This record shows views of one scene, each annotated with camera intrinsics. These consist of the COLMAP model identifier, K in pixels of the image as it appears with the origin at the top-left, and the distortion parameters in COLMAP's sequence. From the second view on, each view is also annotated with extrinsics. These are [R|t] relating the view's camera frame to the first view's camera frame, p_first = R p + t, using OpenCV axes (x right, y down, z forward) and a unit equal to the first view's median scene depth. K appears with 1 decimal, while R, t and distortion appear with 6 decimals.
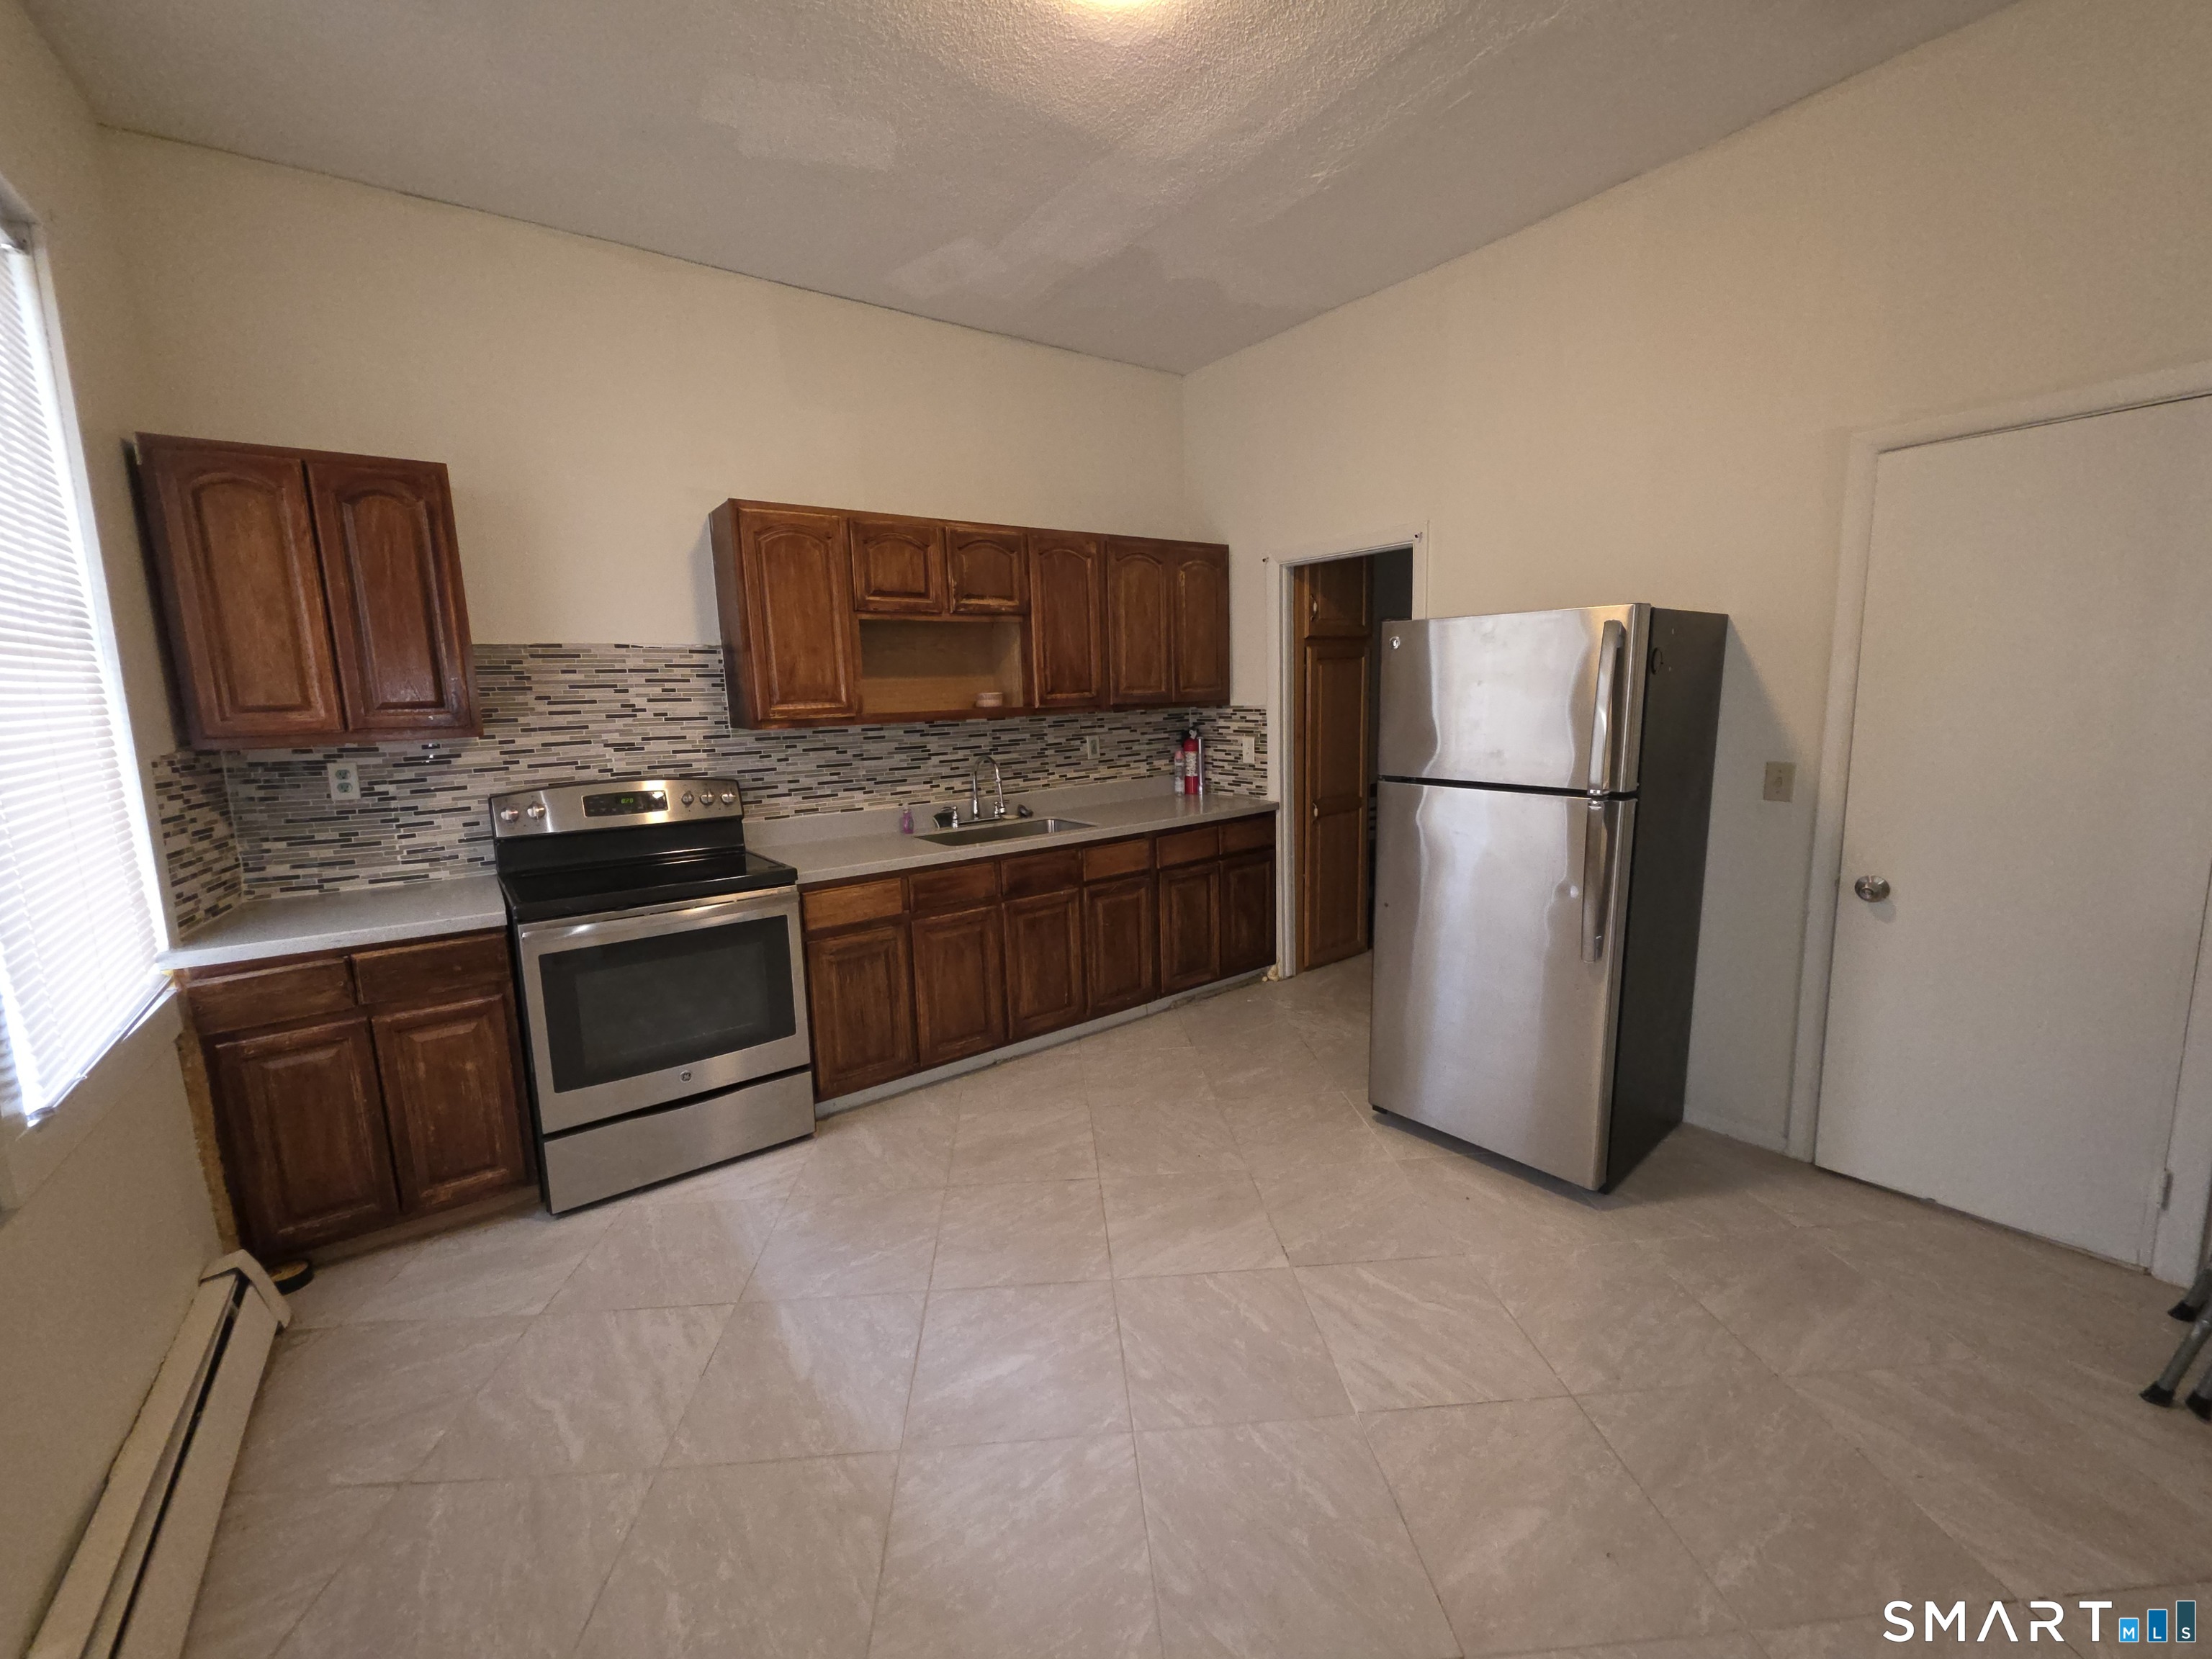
lens RADIAL K [[878.9, 0, 1101.6], [0, 878.9, 824.2], [0, 0, 1]] dist [0.001441, -0.000325]
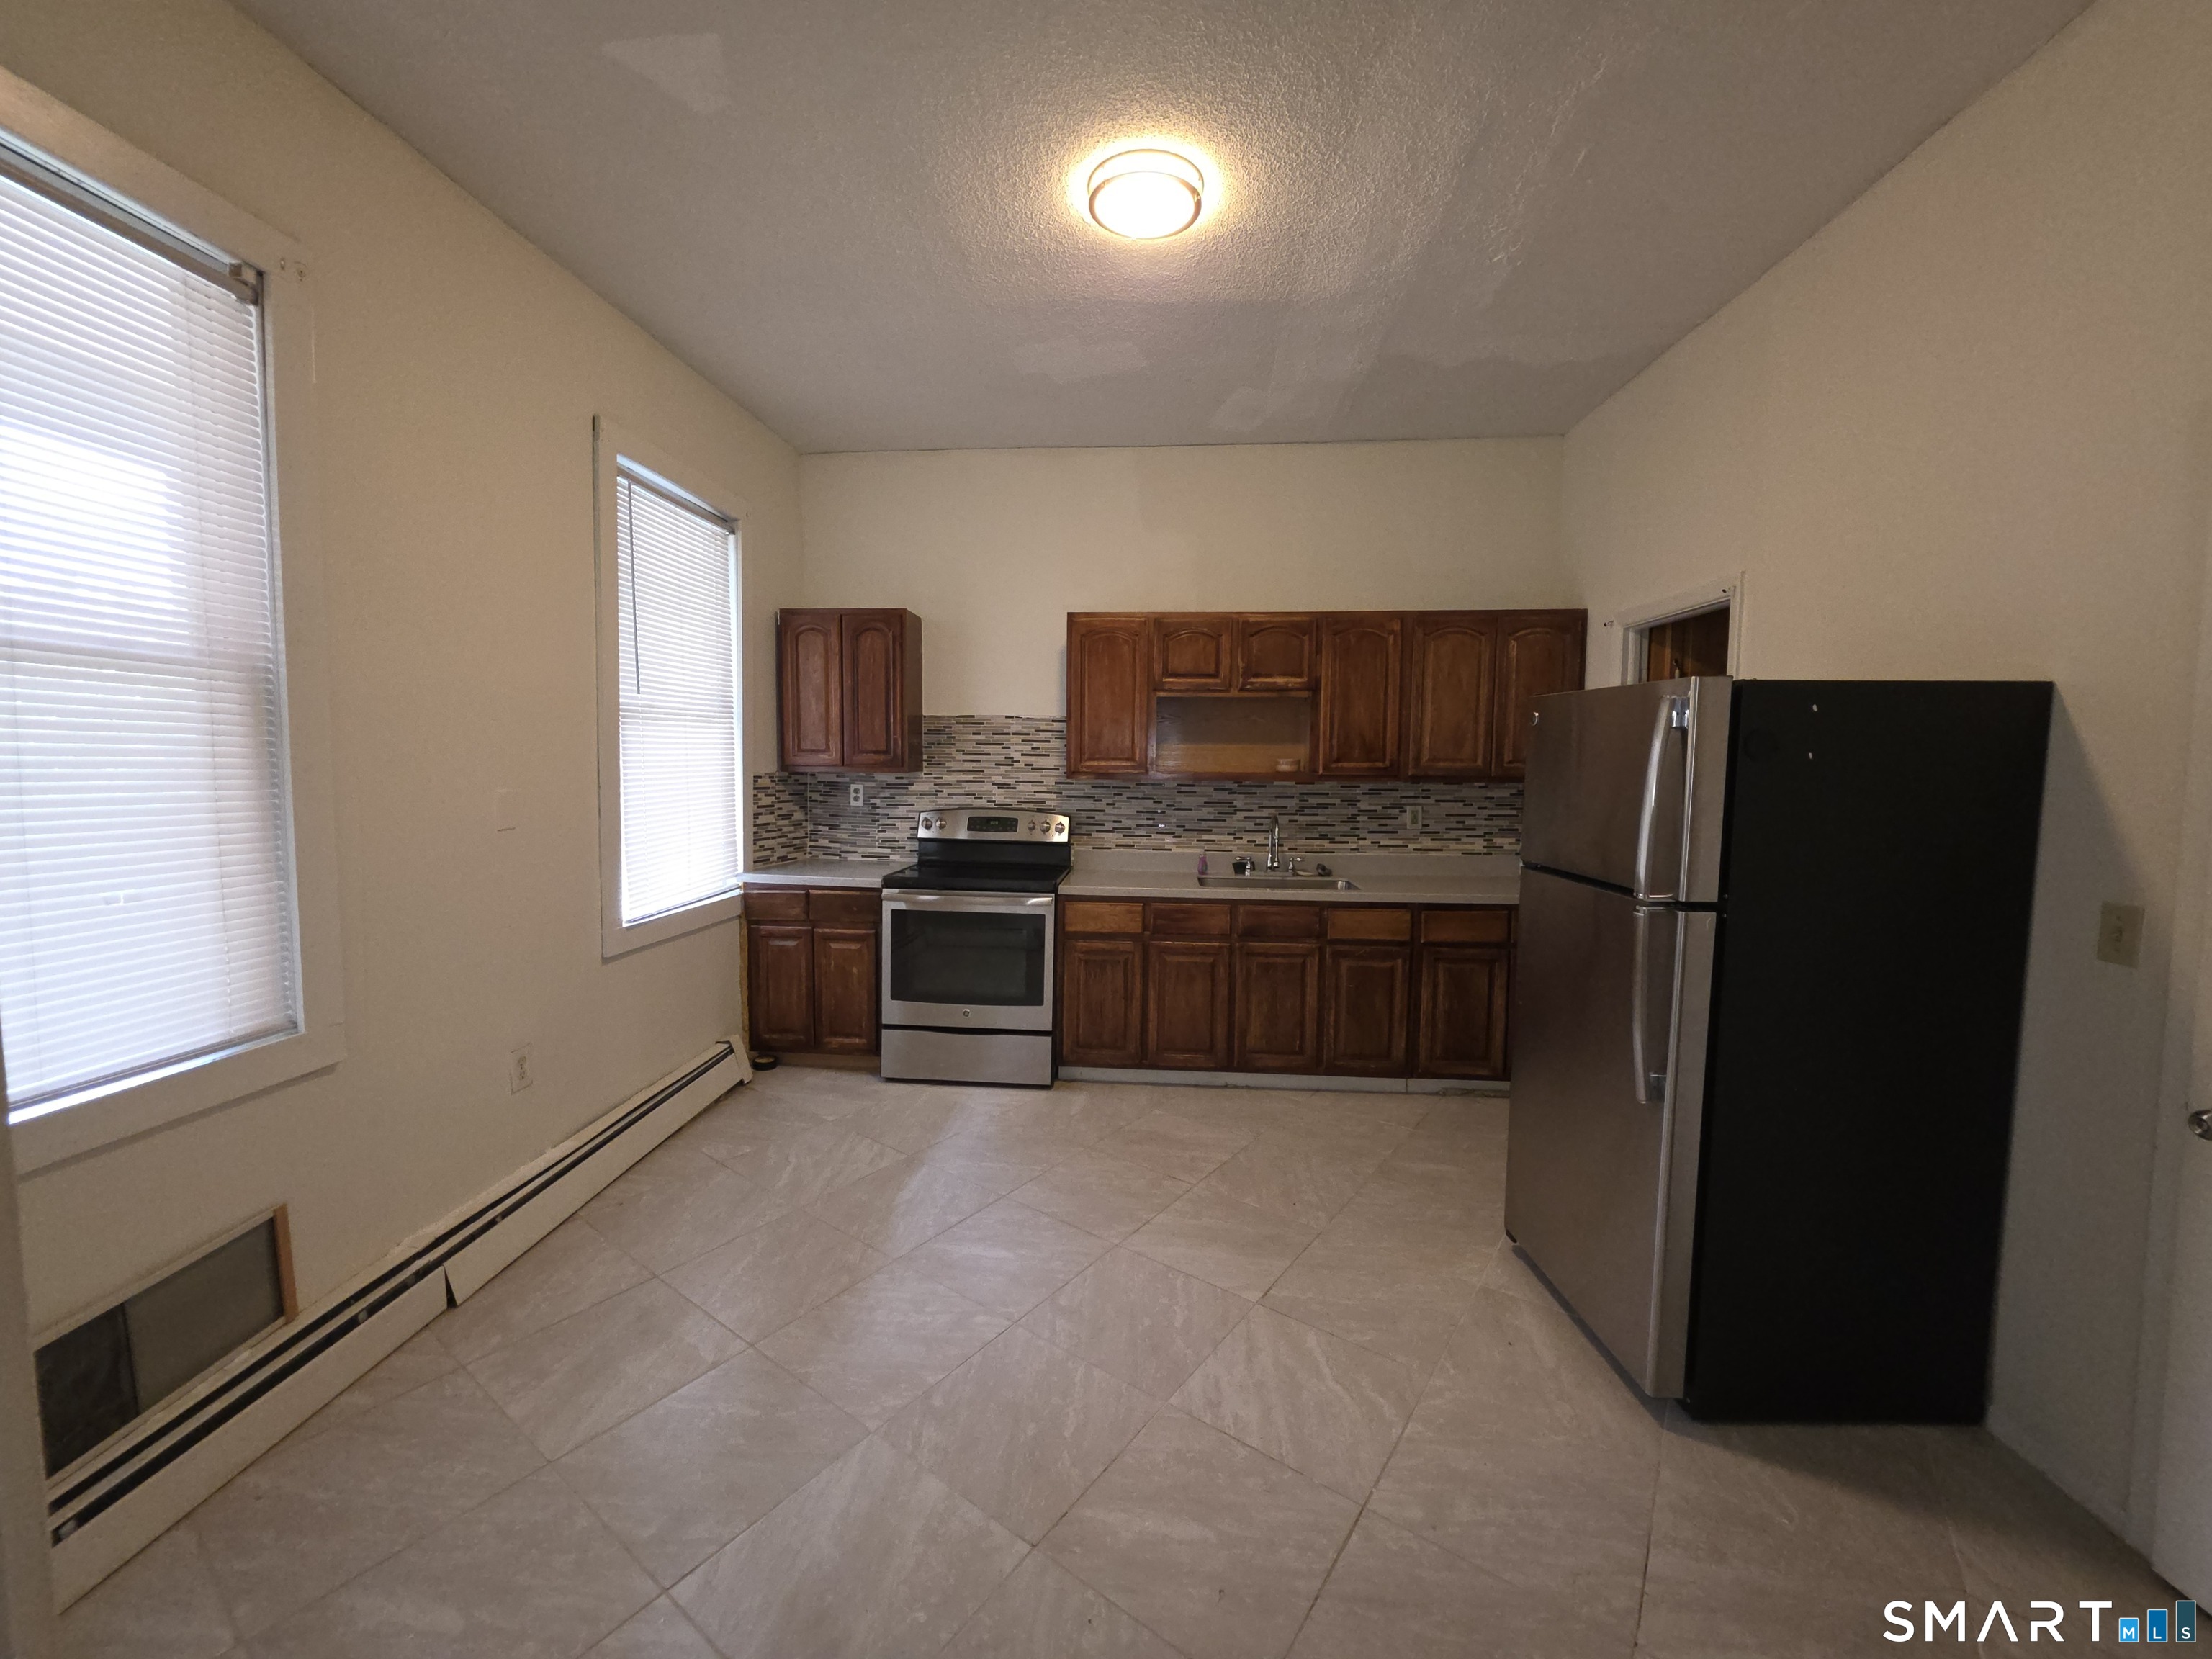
lens RADIAL K [[878.9, 0, 1101.6], [0, 878.9, 824.2], [0, 0, 1]] dist [0.001441, -0.000325]
pose [[0.757679, 0.084546, -0.647128, 0.515758], [-0.131685, 0.990984, -0.024710, -0.011484], [0.639204, 0.103939, 0.761981, 0.011901]]
